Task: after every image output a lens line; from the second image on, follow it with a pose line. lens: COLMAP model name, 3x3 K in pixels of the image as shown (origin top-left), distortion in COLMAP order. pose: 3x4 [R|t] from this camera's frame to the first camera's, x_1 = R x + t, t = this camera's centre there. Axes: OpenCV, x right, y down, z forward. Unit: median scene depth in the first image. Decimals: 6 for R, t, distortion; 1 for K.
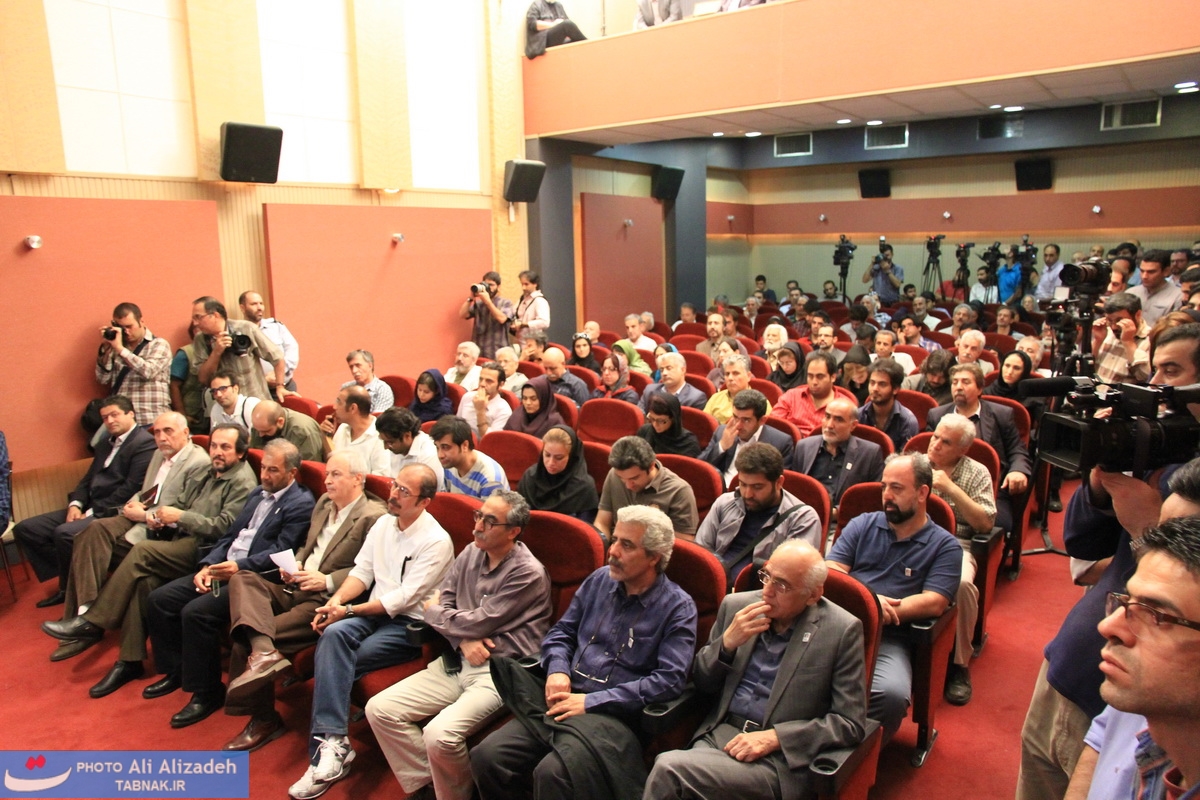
lens RADIAL K [[821.5, 0, 597.8], [0, 821.5, 399.7], [0, 0, 1]] dist [-0.063288, 0.034615]
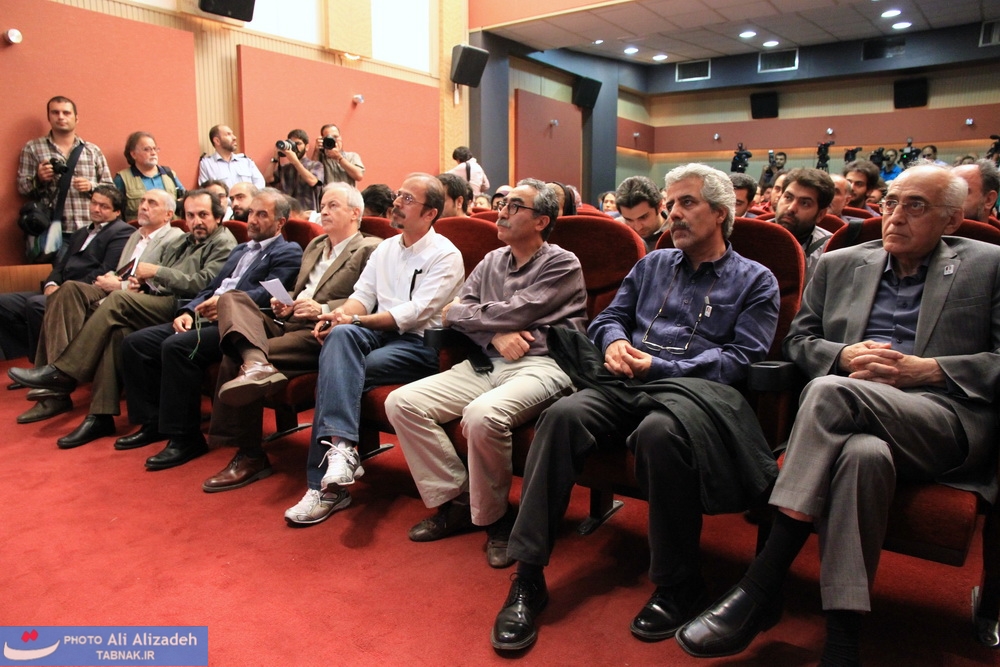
lens RADIAL K [[684.6, 0, 495.4], [0, 684.6, 332.9], [0, 0, 1]] dist [-0.063288, 0.034615]
pose [[0.999721, 0.020562, 0.011594, -0.123180], [-0.020441, 0.999736, -0.010488, 0.213001], [-0.011806, 0.010249, 0.999878, 0.193055]]
